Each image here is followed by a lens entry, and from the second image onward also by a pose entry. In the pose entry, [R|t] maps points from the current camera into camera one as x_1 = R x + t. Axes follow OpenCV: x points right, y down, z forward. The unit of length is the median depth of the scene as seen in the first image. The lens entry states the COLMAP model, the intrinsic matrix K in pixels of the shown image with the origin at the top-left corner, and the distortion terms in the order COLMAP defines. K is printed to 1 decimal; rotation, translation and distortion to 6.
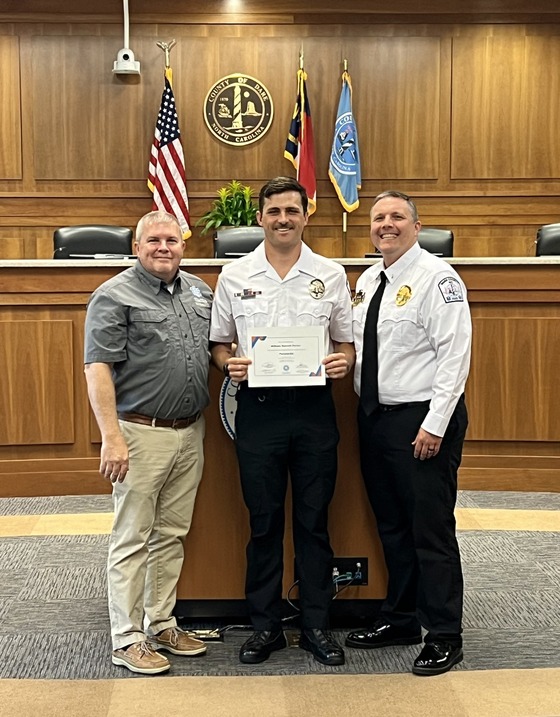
lens RADIAL K [[1531.0, 0, 272.1], [0, 1531.0, 370.4], [0, 0, 1]] dist [0.141903, 0.000000]
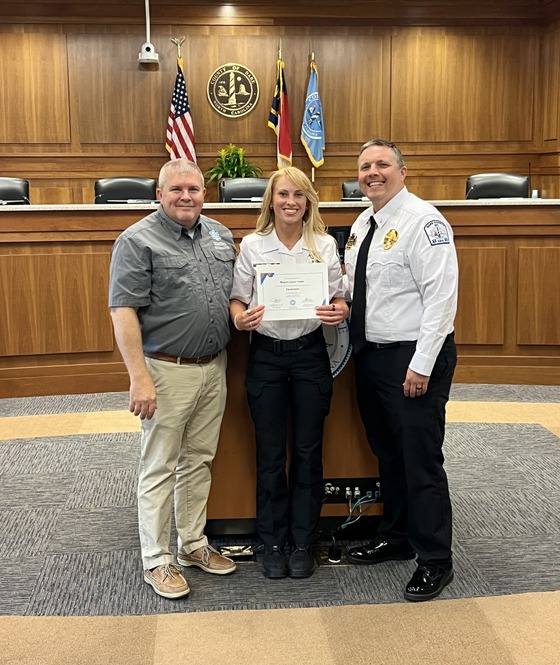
lens RADIAL K [[989.5, 0, 282.6], [0, 989.5, 307.1], [0, 0, 1]] dist [0.101340, 0.000000]
pose [[0.999072, -0.010694, 0.041726, -0.017468], [0.009292, 0.999390, 0.033660, -0.010414], [-0.042061, -0.033241, 0.998562, 0.133262]]
